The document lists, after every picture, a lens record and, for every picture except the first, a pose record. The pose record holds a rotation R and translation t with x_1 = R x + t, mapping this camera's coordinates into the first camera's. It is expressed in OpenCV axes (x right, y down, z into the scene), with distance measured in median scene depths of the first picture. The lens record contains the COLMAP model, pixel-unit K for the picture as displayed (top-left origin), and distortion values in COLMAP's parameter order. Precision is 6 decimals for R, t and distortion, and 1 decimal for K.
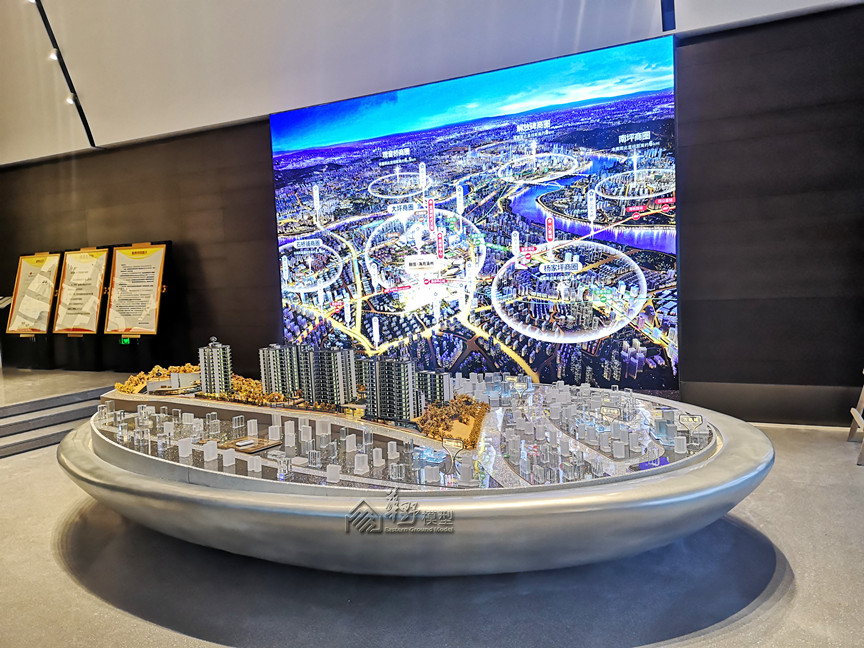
lens RADIAL K [[669.4, 0, 424.5], [0, 669.4, 320.9], [0, 0, 1]] dist [0.077512, -0.089252]
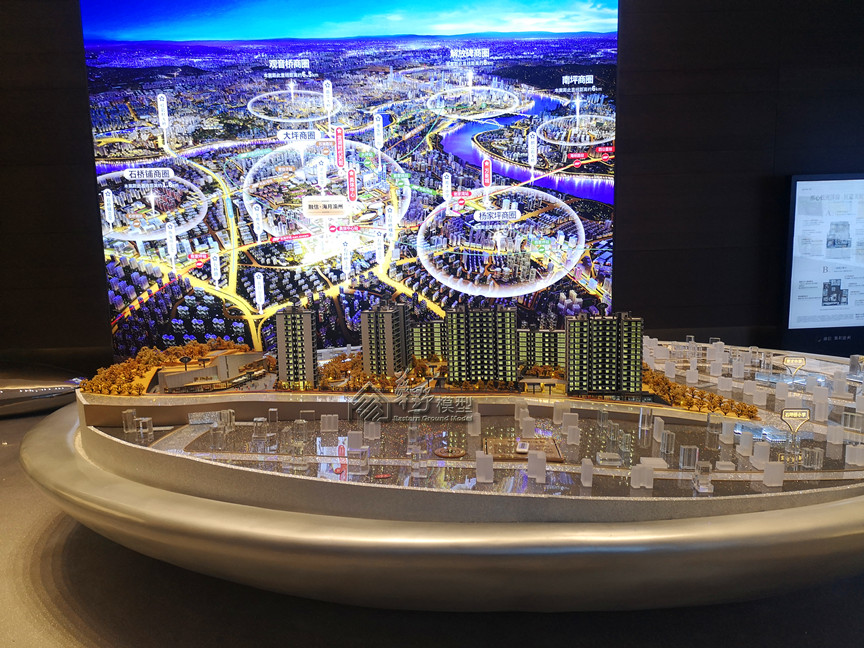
lens RADIAL K [[669.4, 0, 429.7], [0, 669.4, 325.8], [0, 0, 1]] dist [0.077512, -0.089252]
pose [[0.869287, -0.045306, 0.492228, -0.325871], [0.018440, 0.998070, 0.059300, 0.015131], [-0.493964, -0.042472, 0.868444, 0.227870]]
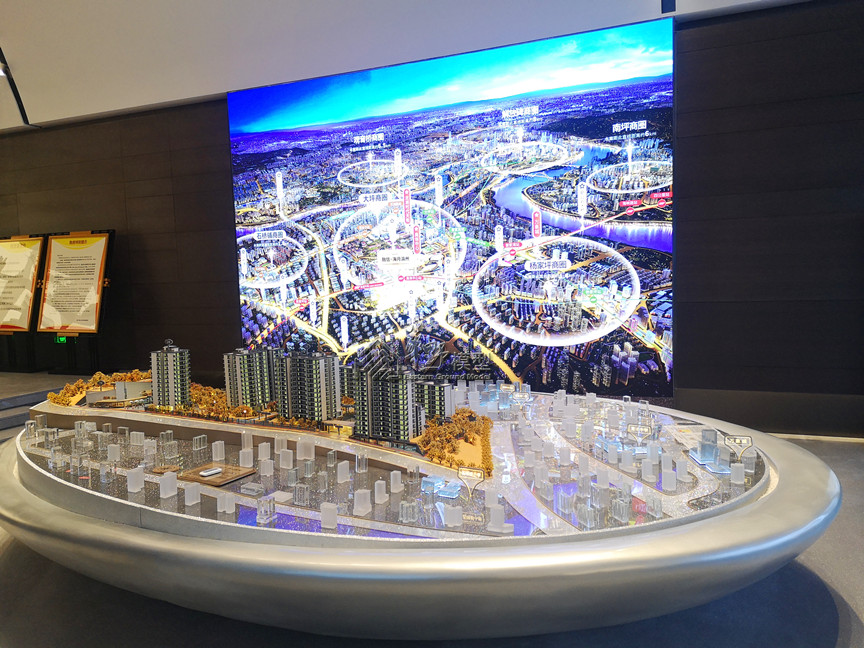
lens RADIAL K [[669.4, 0, 425.8], [0, 669.4, 320.7], [0, 0, 1]] dist [0.077512, -0.089252]
pose [[0.997138, 0.008570, 0.075121, -0.033869], [-0.008788, 0.999958, 0.002576, -0.003047], [-0.075096, -0.003229, 0.997171, 0.080314]]
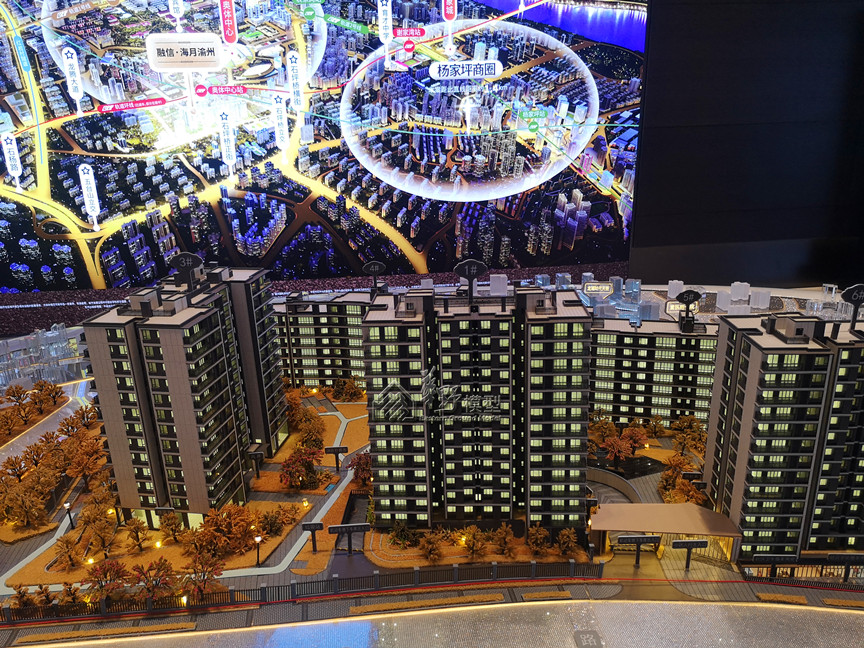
lens RADIAL K [[669.4, 0, 430.4], [0, 669.4, 327.1], [0, 0, 1]] dist [0.077512, -0.089252]
pose [[0.830005, -0.148174, 0.537714, -0.166360], [0.025244, 0.973058, 0.229173, 0.002938], [-0.557185, -0.176641, 0.811384, 0.479272]]
